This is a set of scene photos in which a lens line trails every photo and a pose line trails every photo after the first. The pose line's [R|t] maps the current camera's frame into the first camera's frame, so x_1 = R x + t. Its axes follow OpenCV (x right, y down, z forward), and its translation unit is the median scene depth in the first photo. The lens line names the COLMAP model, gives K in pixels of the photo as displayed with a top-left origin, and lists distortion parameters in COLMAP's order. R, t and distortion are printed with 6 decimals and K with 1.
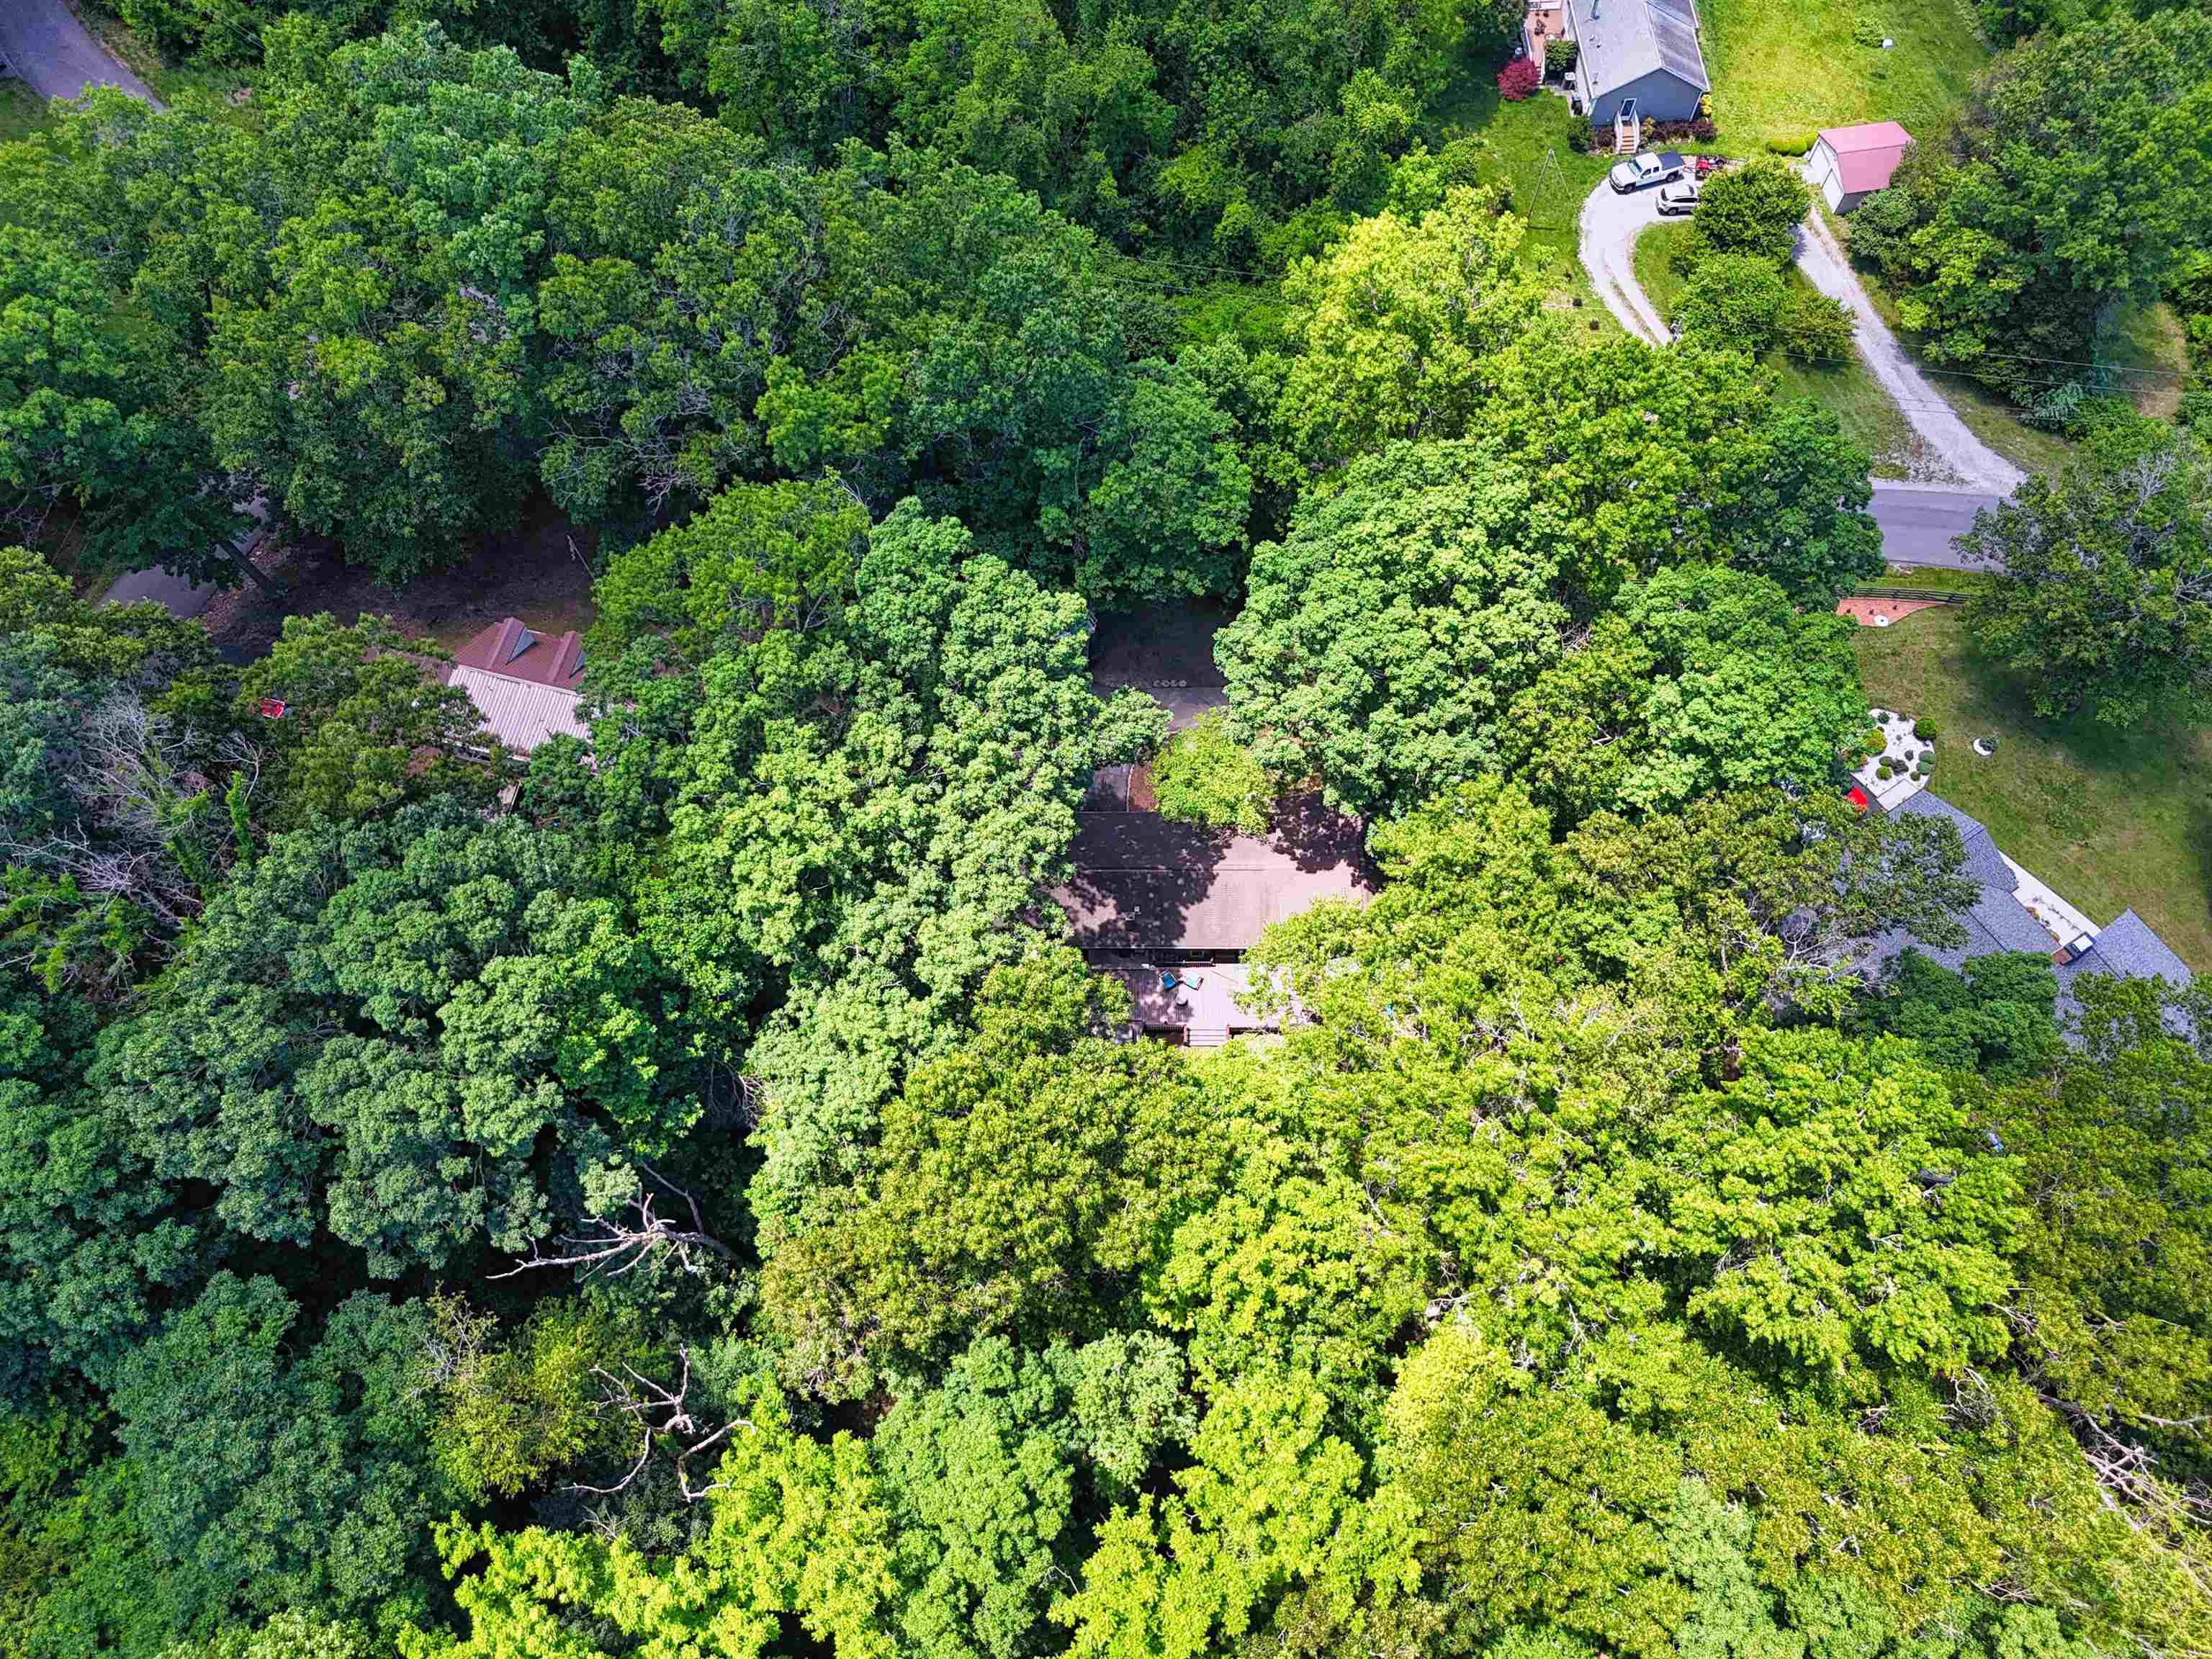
lens RADIAL K [[1590.5, 0, 1098.8], [0, 1590.5, 830.3], [0, 0, 1]] dist [0.064407, -0.064209]
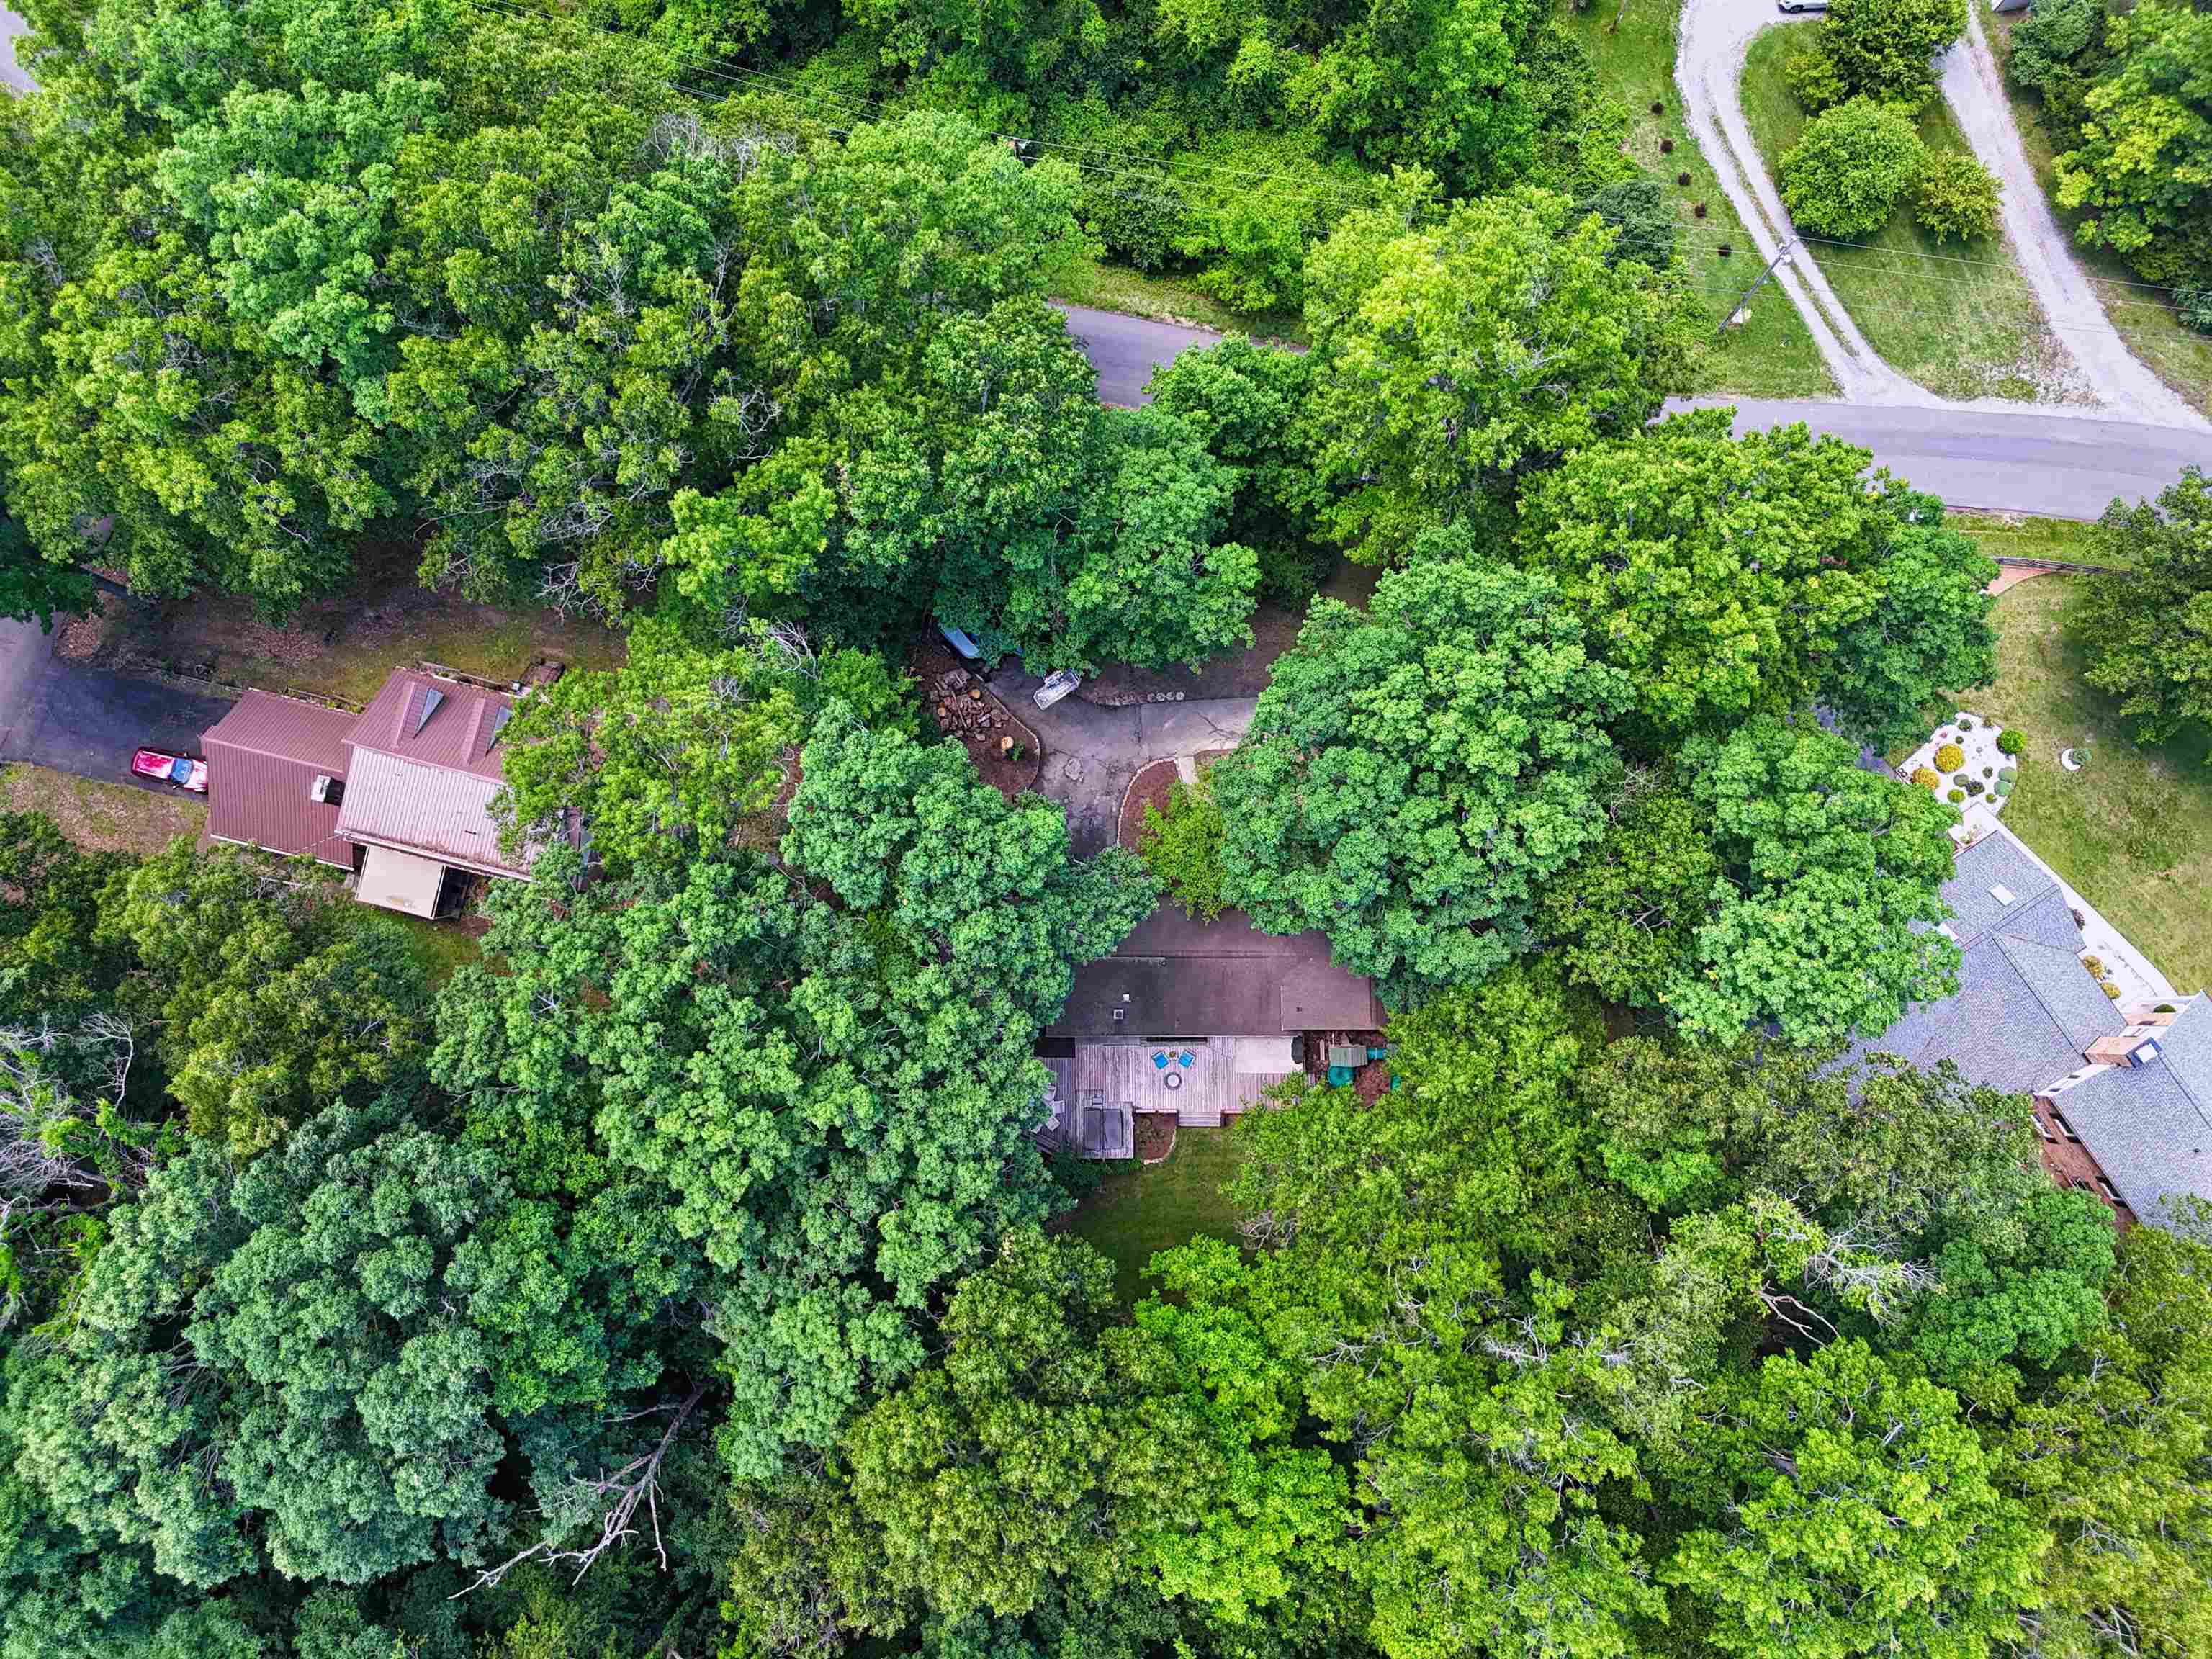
lens RADIAL K [[1590.5, 0, 1098.8], [0, 1590.5, 830.3], [0, 0, 1]] dist [0.064407, -0.064209]
pose [[0.999948, -0.004308, -0.009296, 0.019508], [0.006822, 0.956877, 0.290412, -0.360100], [0.007644, -0.290460, 0.956857, 0.160931]]
